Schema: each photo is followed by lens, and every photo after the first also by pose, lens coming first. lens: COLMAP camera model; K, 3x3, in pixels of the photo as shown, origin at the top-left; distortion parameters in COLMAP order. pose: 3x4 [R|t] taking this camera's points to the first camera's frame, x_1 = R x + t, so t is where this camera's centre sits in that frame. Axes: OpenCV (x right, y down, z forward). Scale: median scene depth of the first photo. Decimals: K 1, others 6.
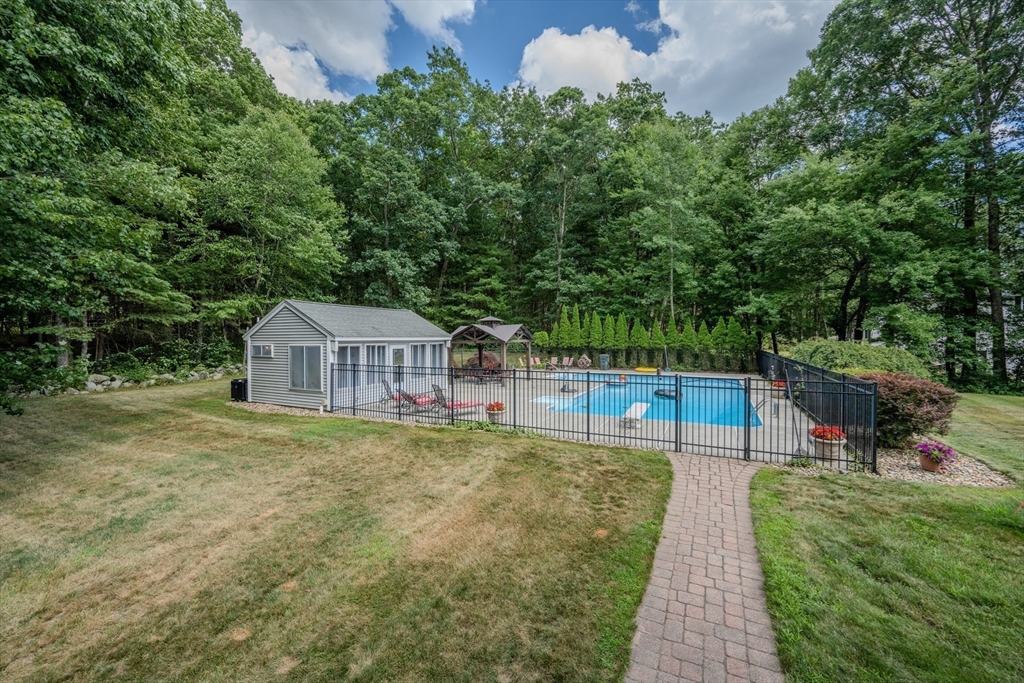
lens RADIAL K [[403.6, 0, 517.8], [0, 403.6, 342.4], [0, 0, 1]] dist [0.006672, -0.000185]
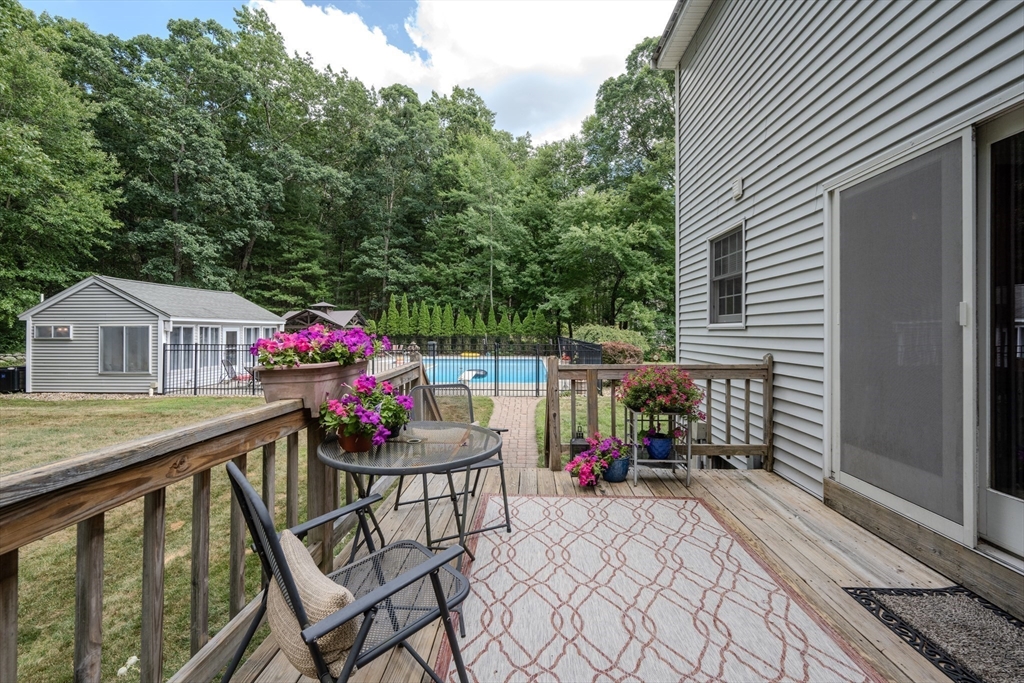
lens RADIAL K [[442.2, 0, 512.9], [0, 442.2, 331.2], [0, 0, 1]] dist [-0.001664, 0.000309]
pose [[0.915385, 0.002593, 0.402571, -0.062654], [0.003865, 0.999877, -0.015230, 0.021047], [-0.402561, 0.015497, 0.915262, -0.159761]]
